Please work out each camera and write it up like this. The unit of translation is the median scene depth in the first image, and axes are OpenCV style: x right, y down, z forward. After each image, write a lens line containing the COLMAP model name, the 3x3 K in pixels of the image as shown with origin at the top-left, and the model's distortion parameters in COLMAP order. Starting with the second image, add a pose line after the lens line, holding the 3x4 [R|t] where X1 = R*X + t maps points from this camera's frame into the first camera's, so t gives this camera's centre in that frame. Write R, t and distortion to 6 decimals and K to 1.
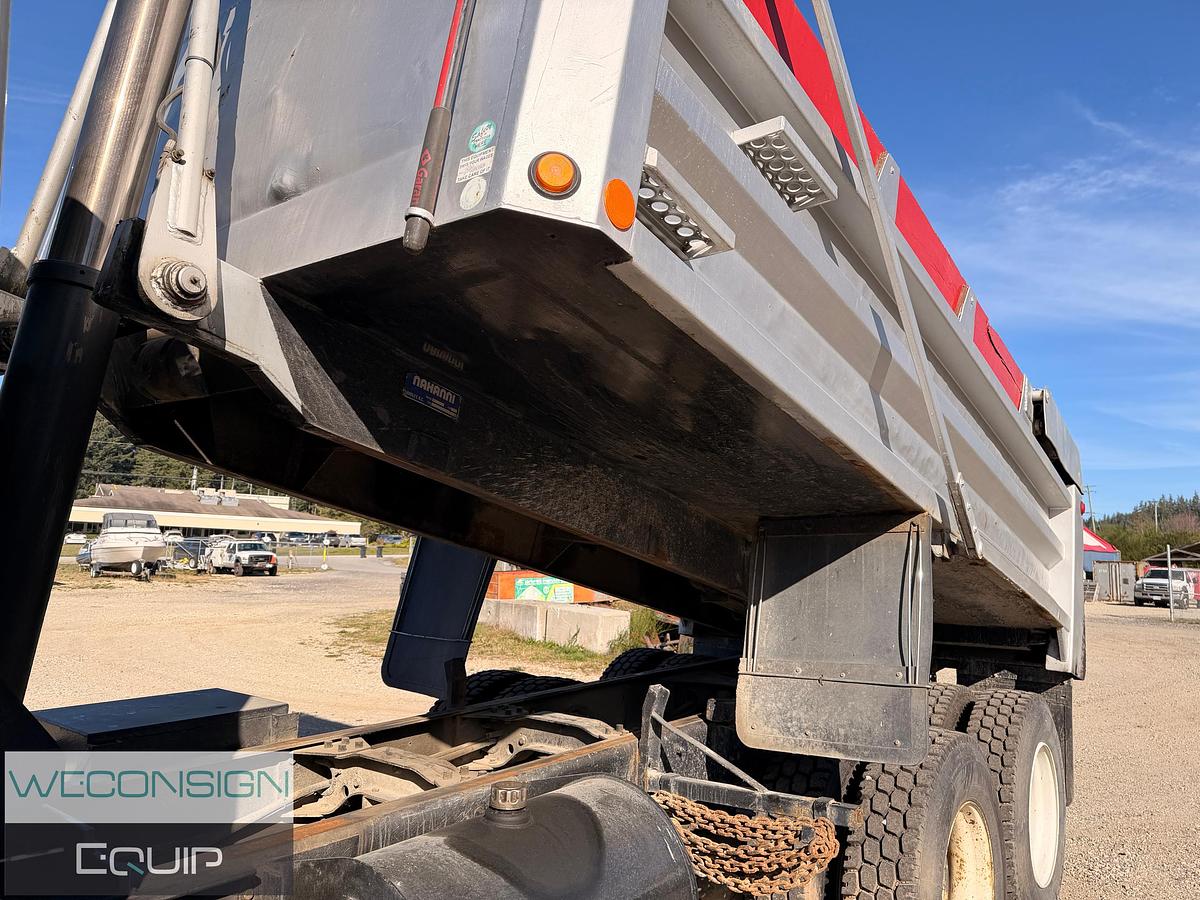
lens RADIAL K [[835.6, 0, 597.3], [0, 835.6, 448.2], [0, 0, 1]] dist [0.093928, -0.121552]
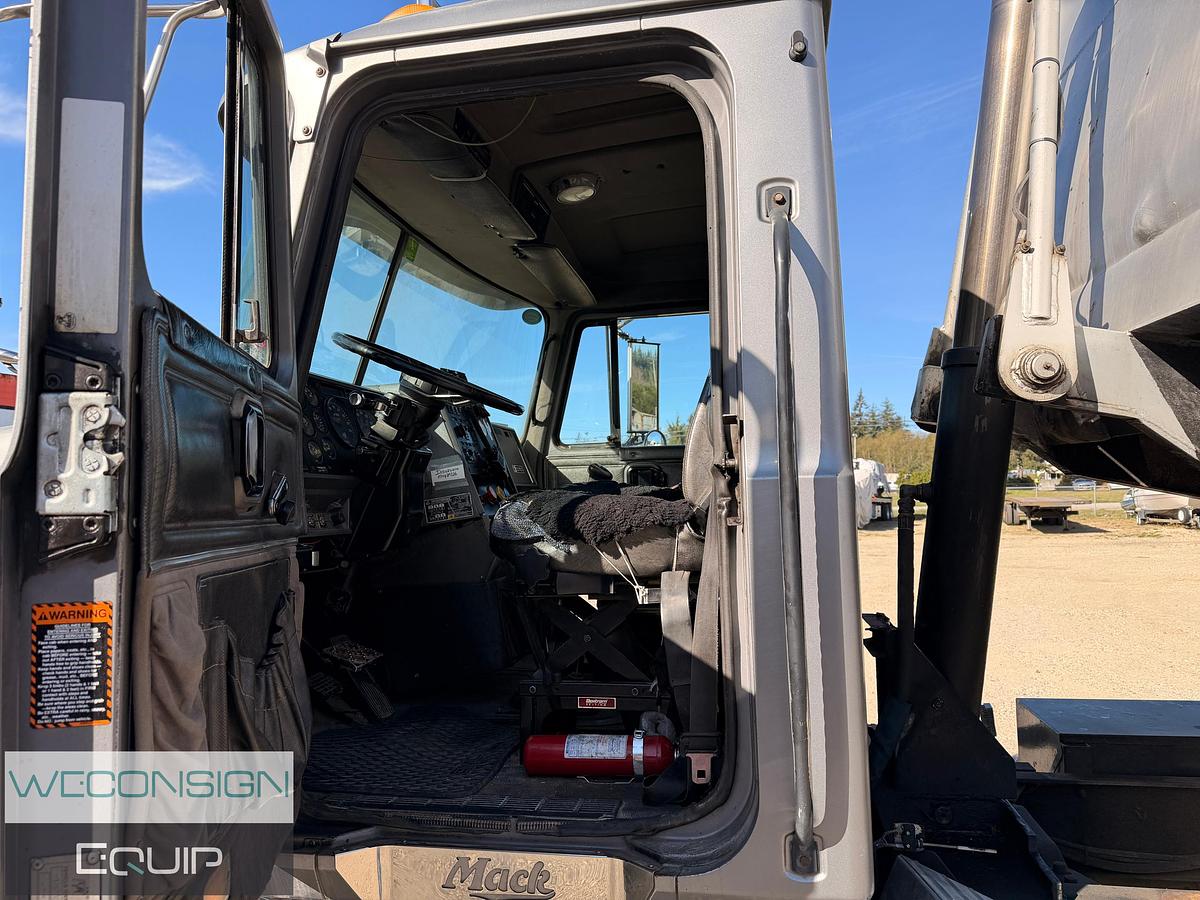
lens RADIAL K [[836.3, 0, 603.7], [0, 836.3, 461.7], [0, 0, 1]] dist [0.092631, -0.109104]
pose [[0.457462, -0.062806, -0.887008, 0.127076], [0.135750, 0.990743, -0.000140, -0.087235], [0.878806, -0.120347, 0.461754, -0.009115]]
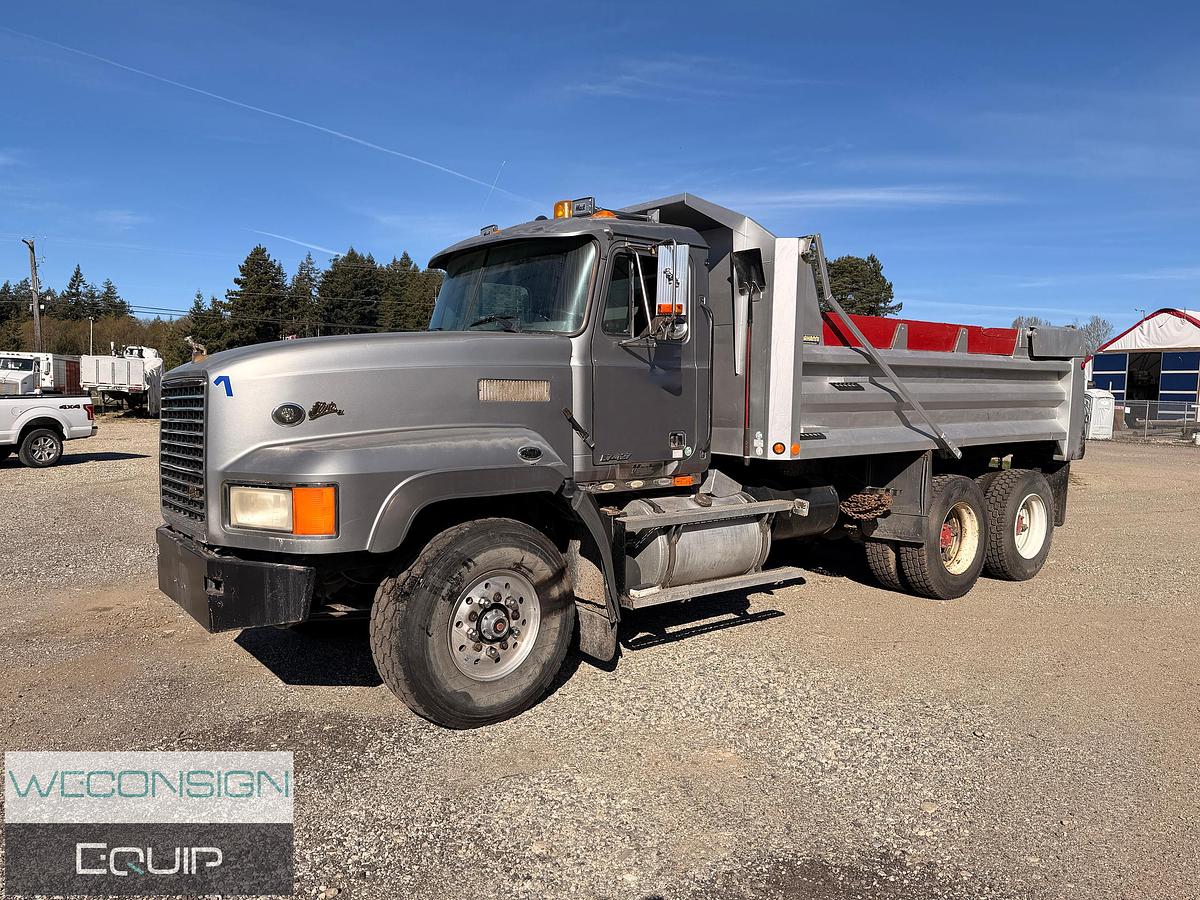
lens RADIAL K [[835.6, 0, 597.3], [0, 835.6, 448.2], [0, 0, 1]] dist [0.093928, -0.121552]
pose [[0.971096, 0.012319, -0.238370, -0.018287], [0.032661, 0.982415, 0.183829, -0.258697], [0.236443, -0.186301, 0.953618, -1.772846]]
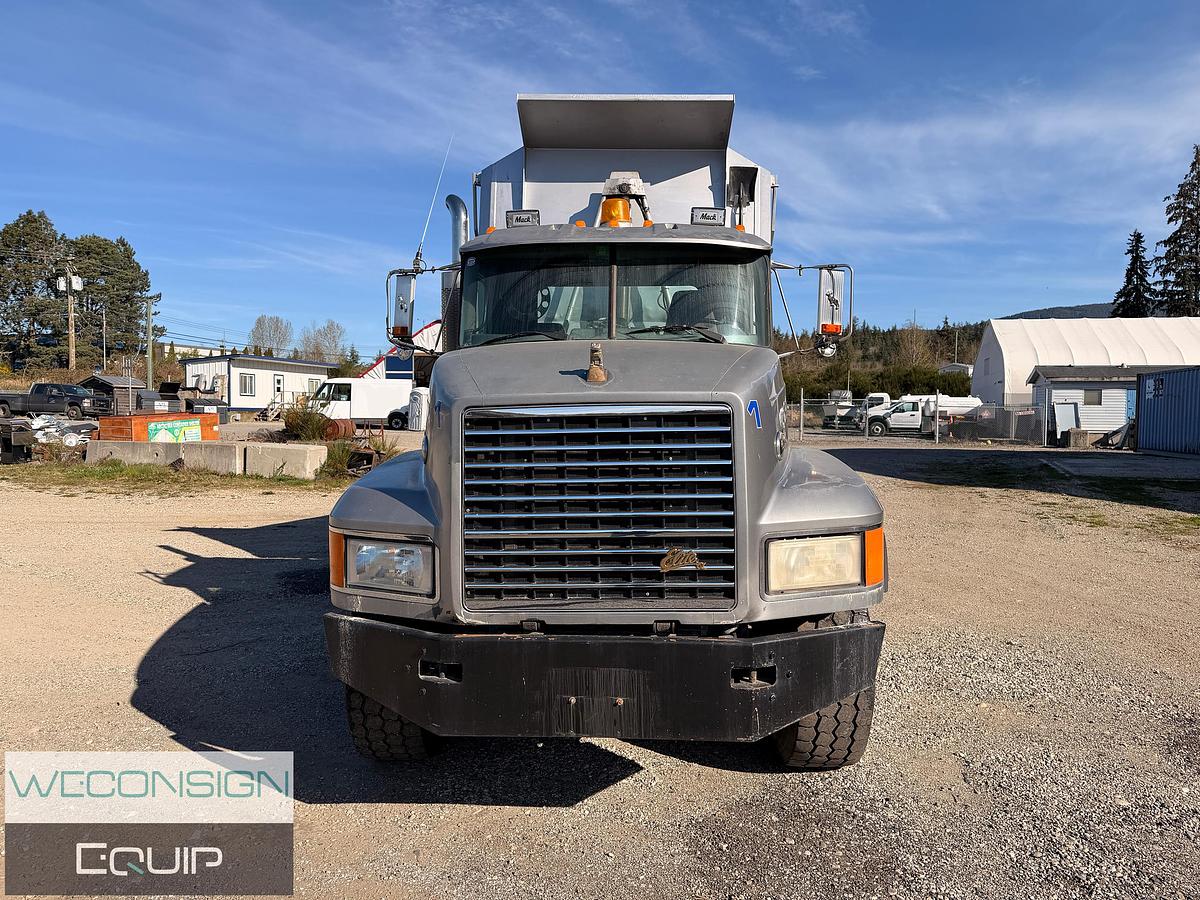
lens RADIAL K [[848.7, 0, 599.8], [0, 848.7, 412.8], [0, 0, 1]] dist [0.013227, 0.001669]
pose [[0.818662, -0.020830, 0.573898, -1.882710], [-0.067562, 0.988908, 0.132270, -0.254637], [-0.570288, -0.147059, 0.808174, -1.287606]]
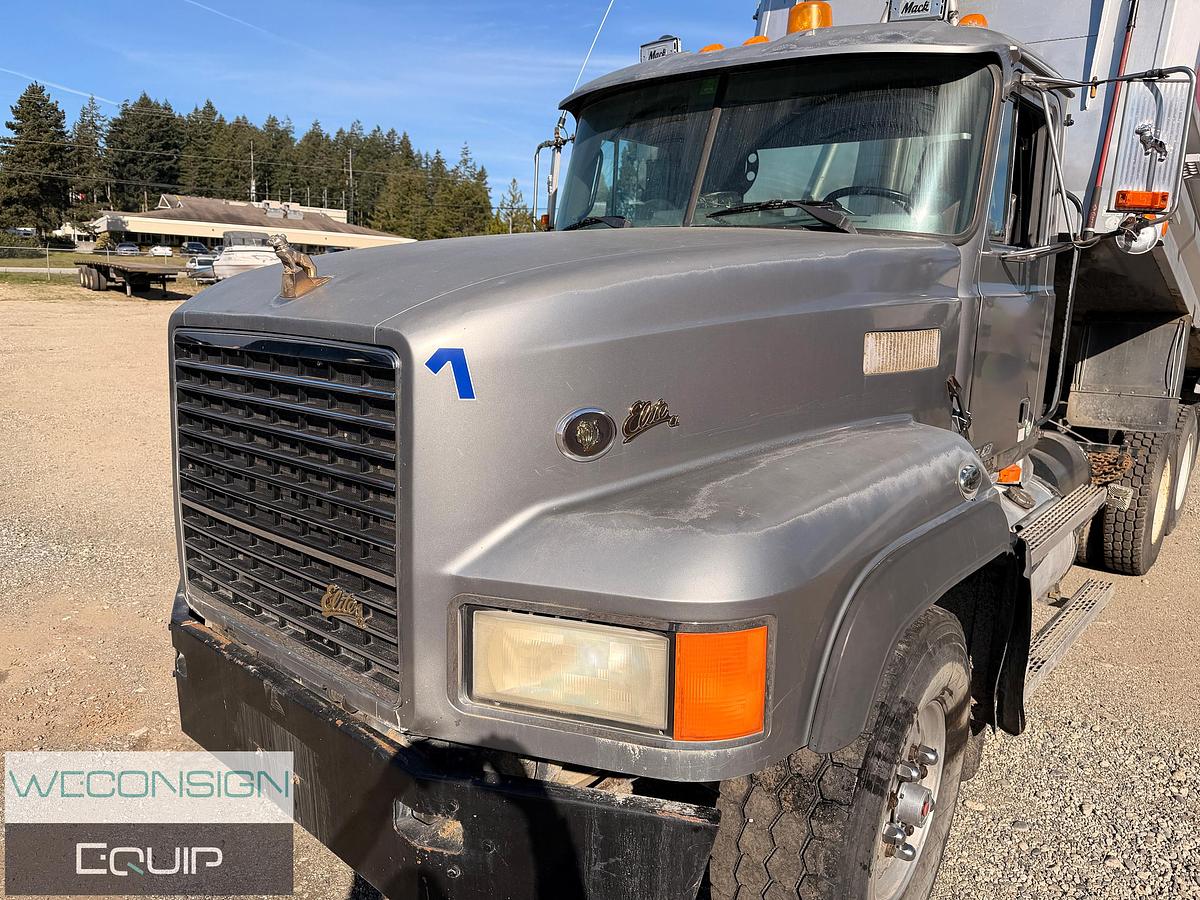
lens RADIAL K [[856.5, 0, 598.2], [0, 856.5, 427.3], [0, 0, 1]] dist [0.001868, 0.003865]
pose [[0.998664, 0.024164, -0.045673, -0.898536], [-0.009298, 0.953523, 0.301176, -0.264141], [0.050828, -0.300349, 0.952474, -1.065711]]
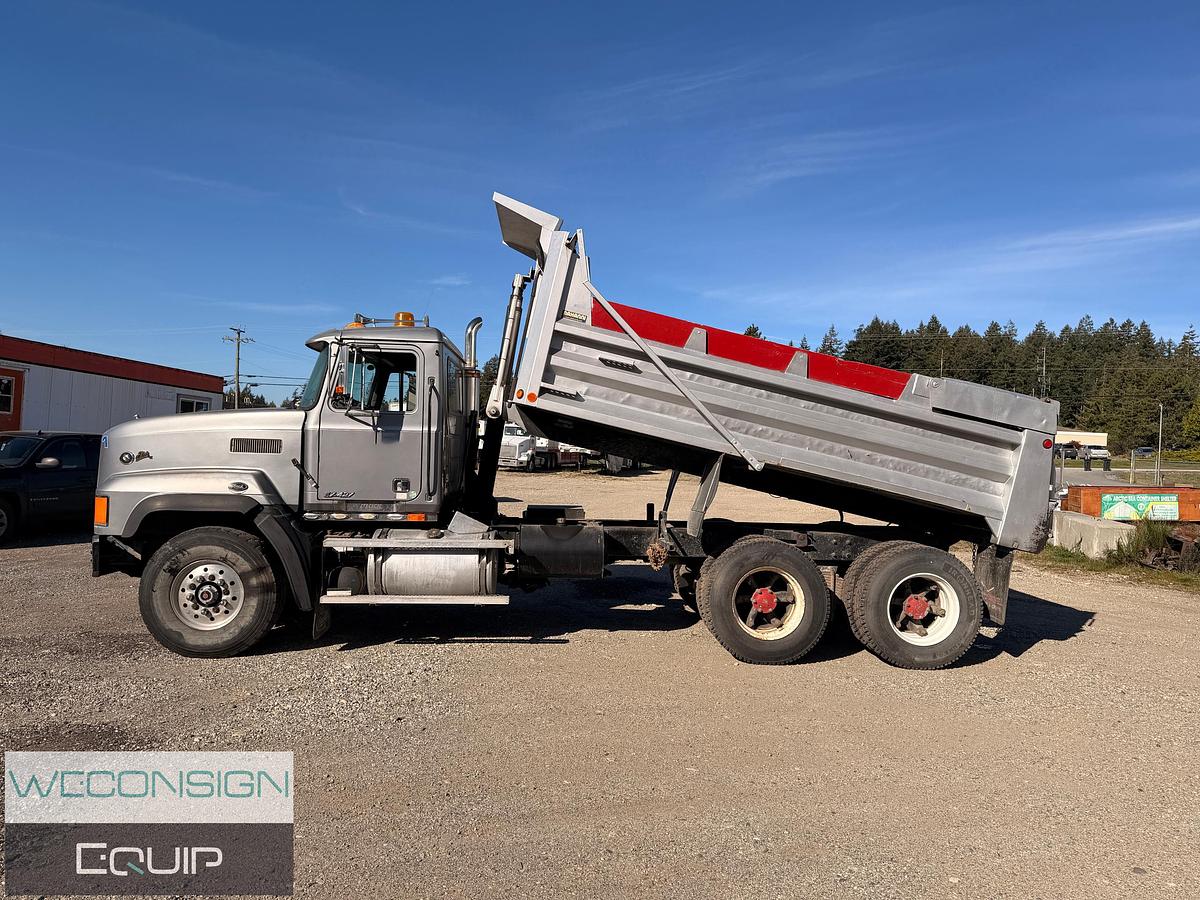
lens RADIAL K [[833.0, 0, 597.8], [0, 833.0, 438.2], [0, 0, 1]] dist [0.092107, -0.114581]
pose [[0.656883, -0.005524, -0.753972, 2.163338], [0.076590, 0.995290, 0.059435, -0.165175], [0.750093, -0.096789, 0.654212, -1.069912]]
